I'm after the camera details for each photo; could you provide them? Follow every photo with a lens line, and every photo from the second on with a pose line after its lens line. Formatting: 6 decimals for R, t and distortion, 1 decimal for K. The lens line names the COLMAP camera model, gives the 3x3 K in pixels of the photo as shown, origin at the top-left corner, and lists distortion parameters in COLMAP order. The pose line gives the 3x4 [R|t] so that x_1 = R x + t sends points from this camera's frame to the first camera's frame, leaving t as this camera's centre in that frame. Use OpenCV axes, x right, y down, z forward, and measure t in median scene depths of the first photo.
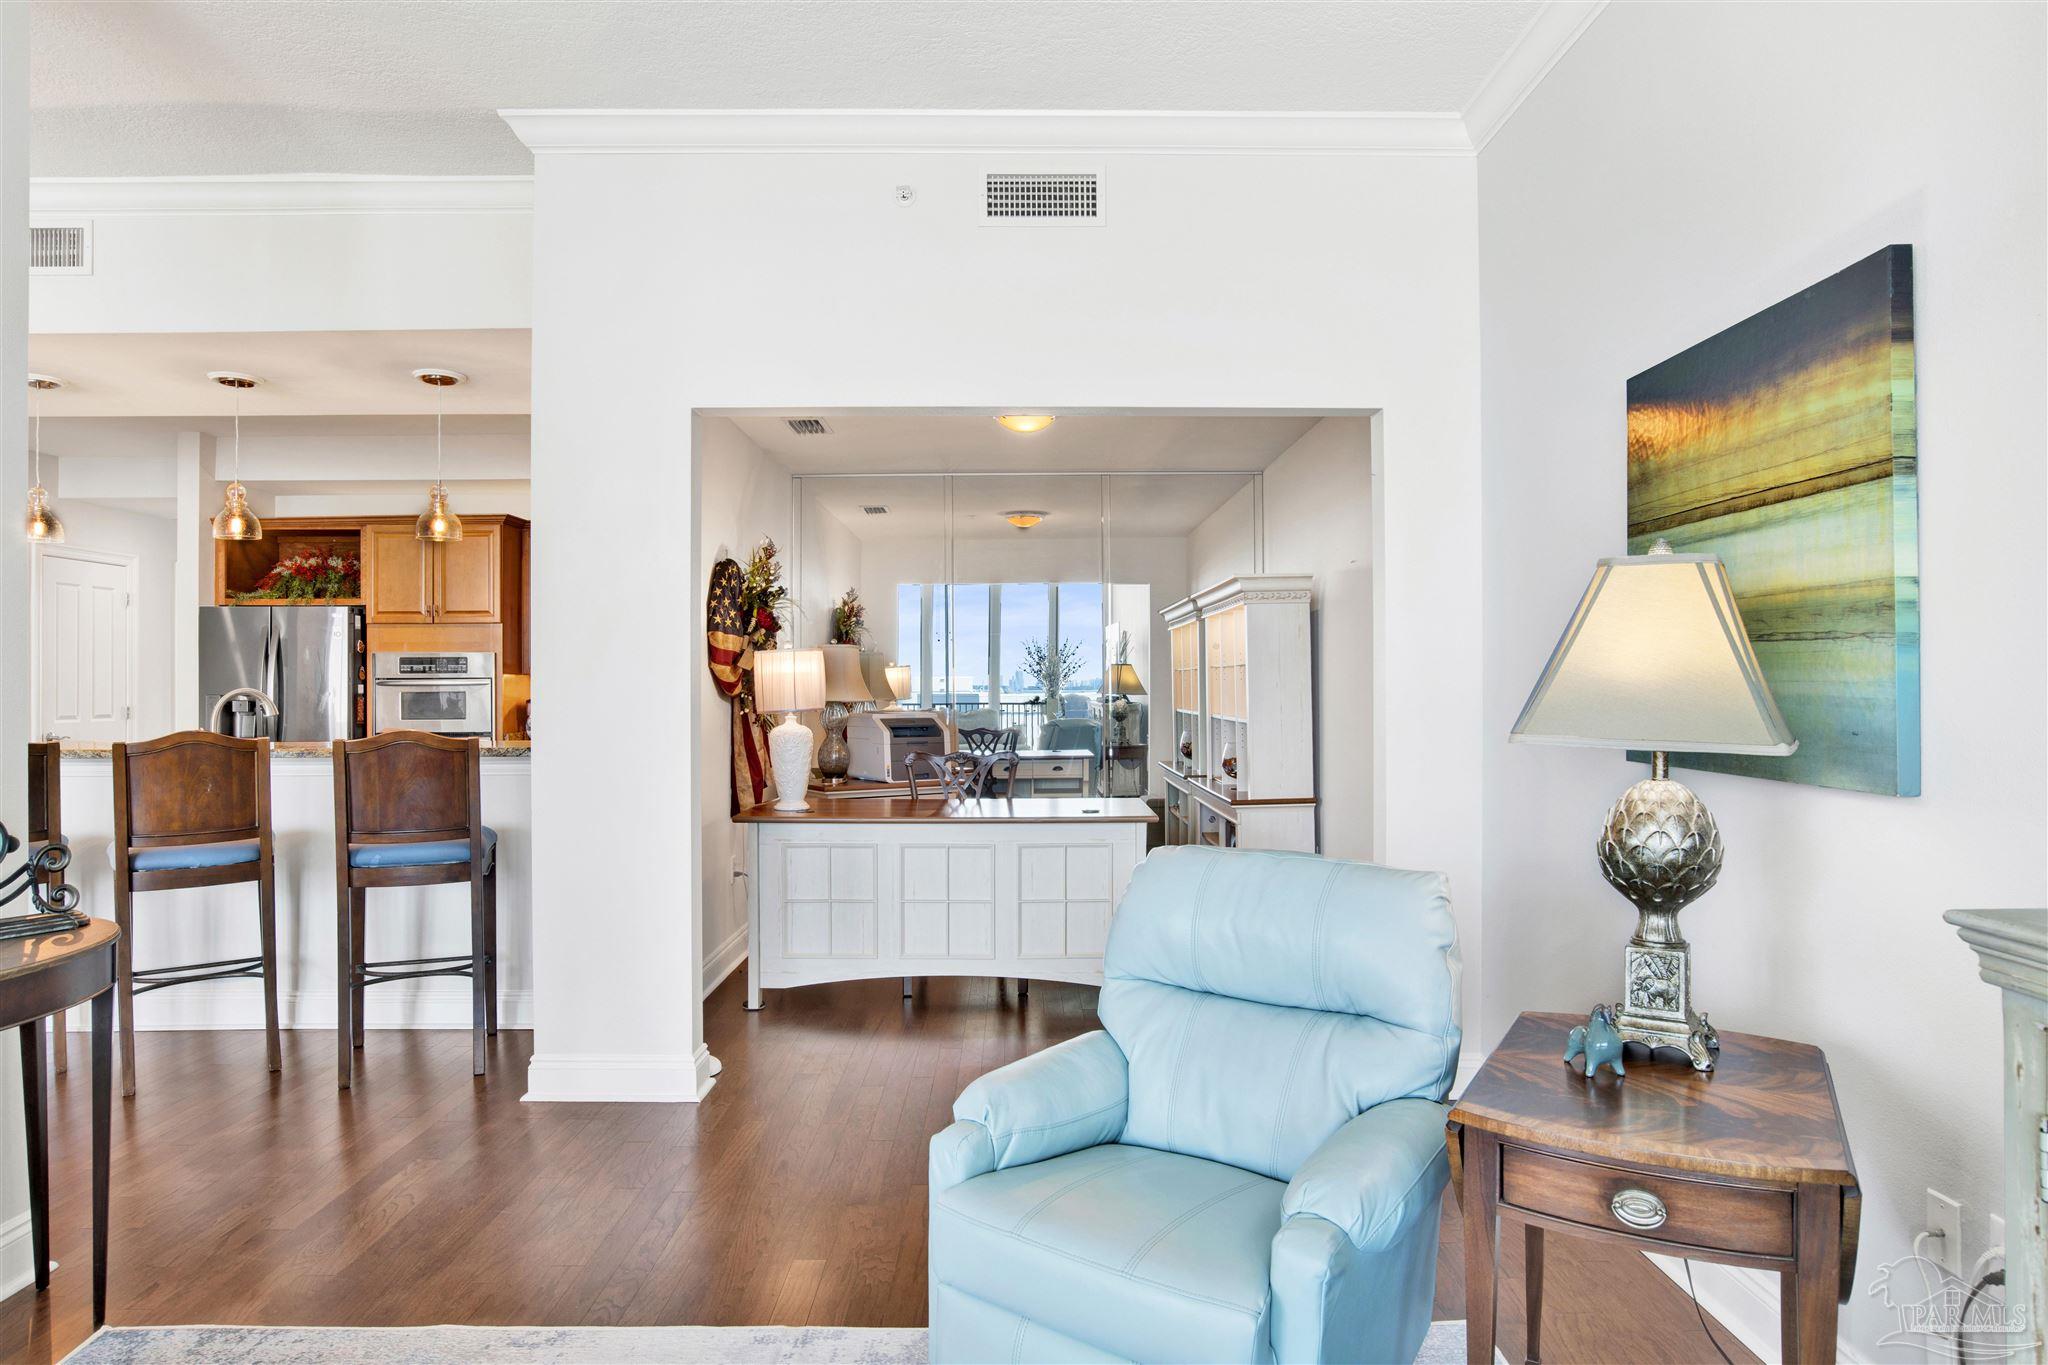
lens RADIAL K [[1245.0, 0, 1024.0], [0, 1245.0, 682.5], [0, 0, 1]] dist [-0.051270, 0.001839]
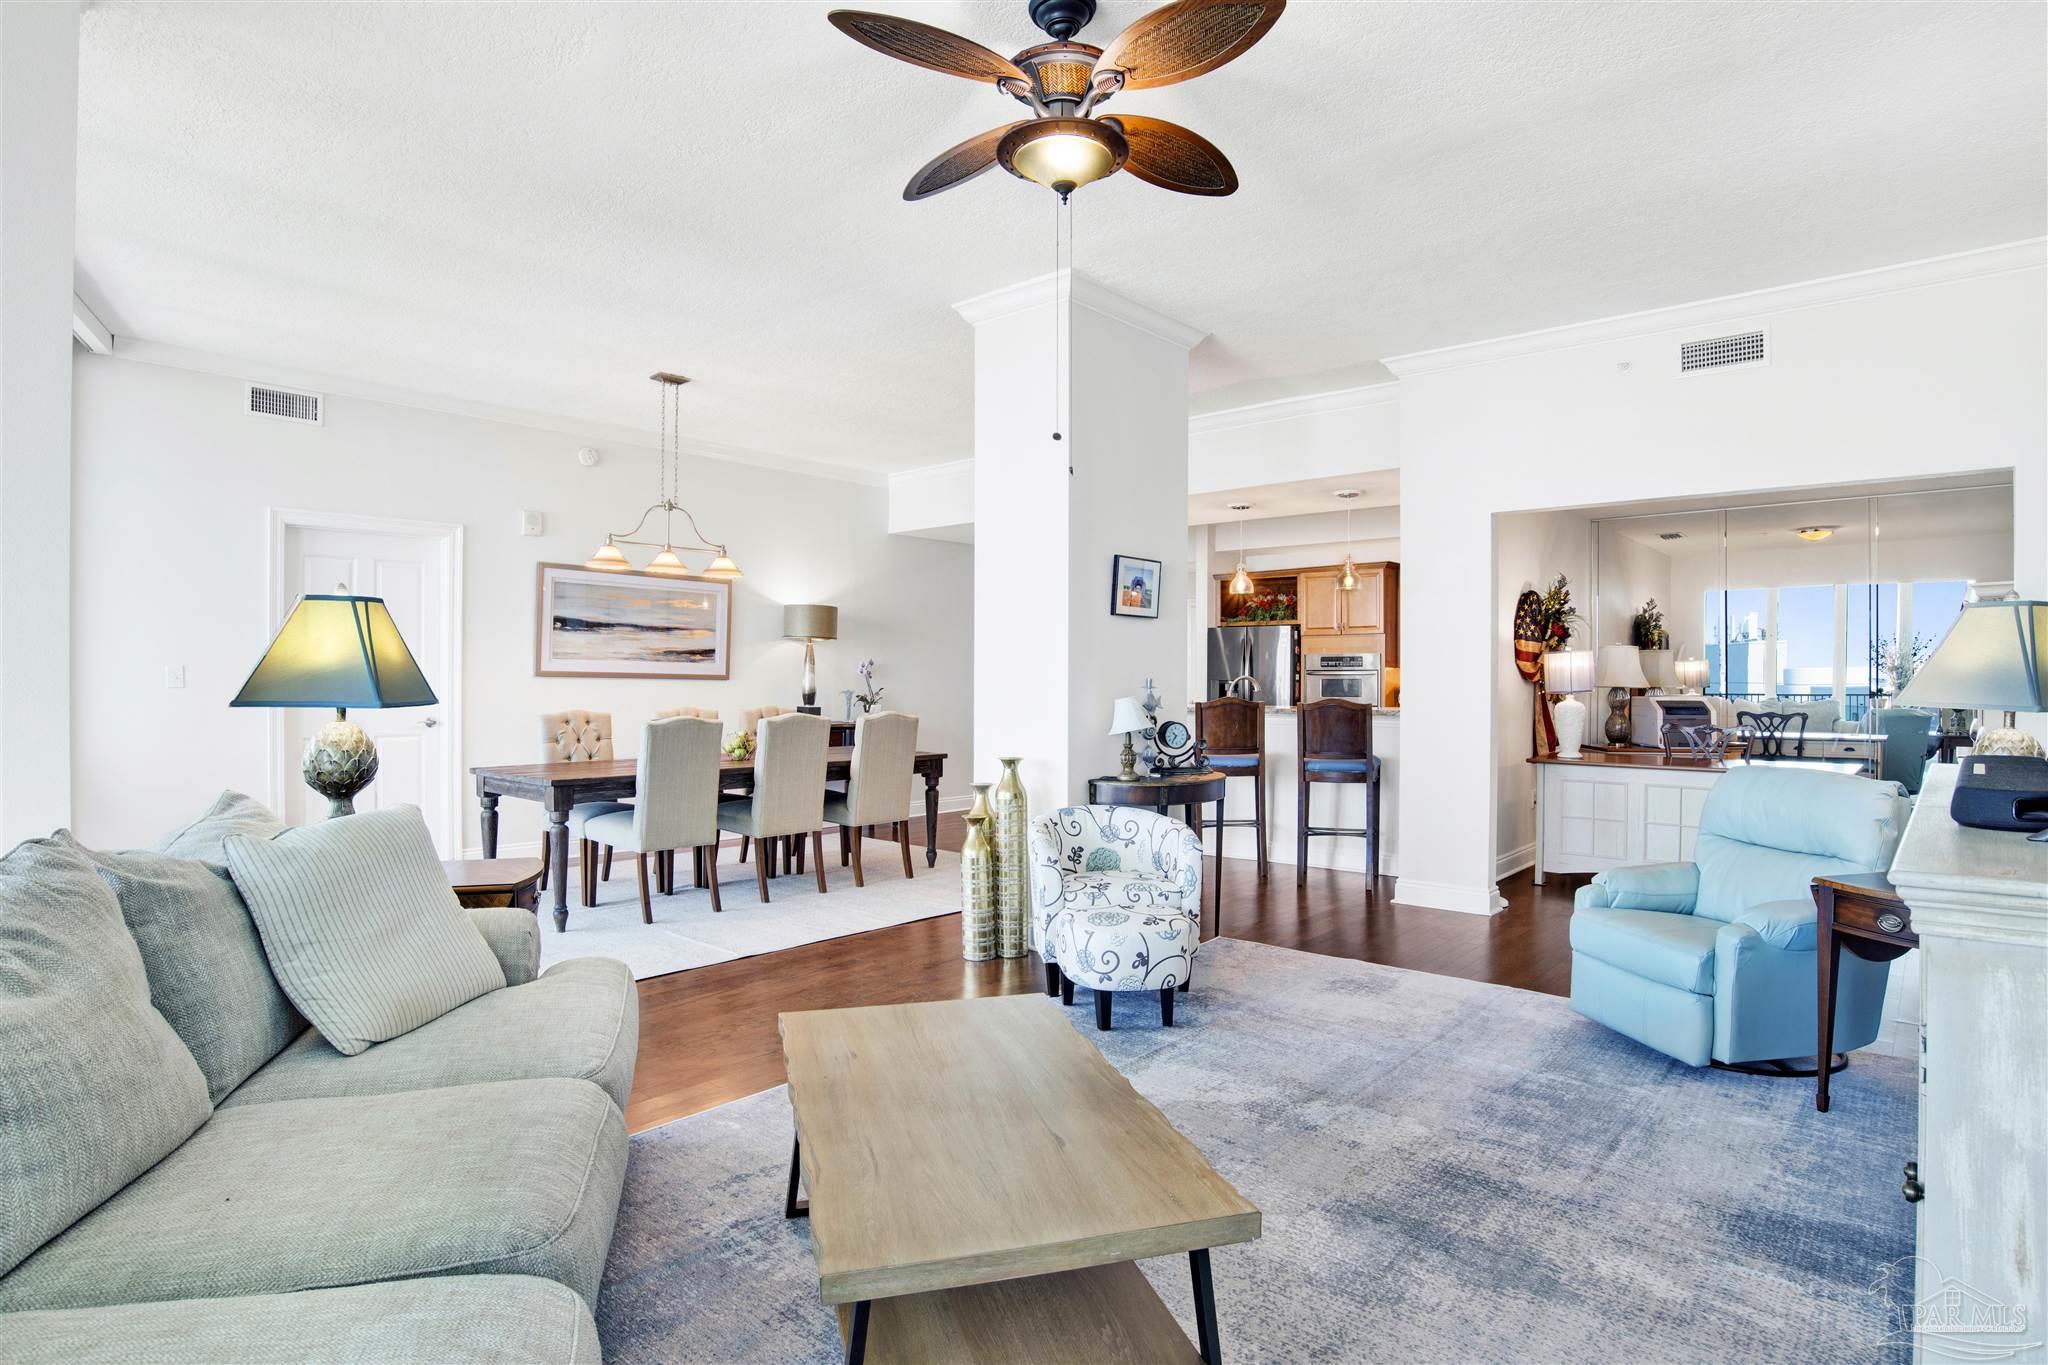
lens RADIAL K [[1083.8, 0, 1024.0], [0, 1083.8, 682.5], [0, 0, 1]] dist [-0.066690, -0.000232]
pose [[0.750219, 0.007669, -0.661145, 0.148524], [-0.002262, 0.999957, 0.009032, 0.000943], [0.661186, -0.005281, 0.750204, -0.354780]]
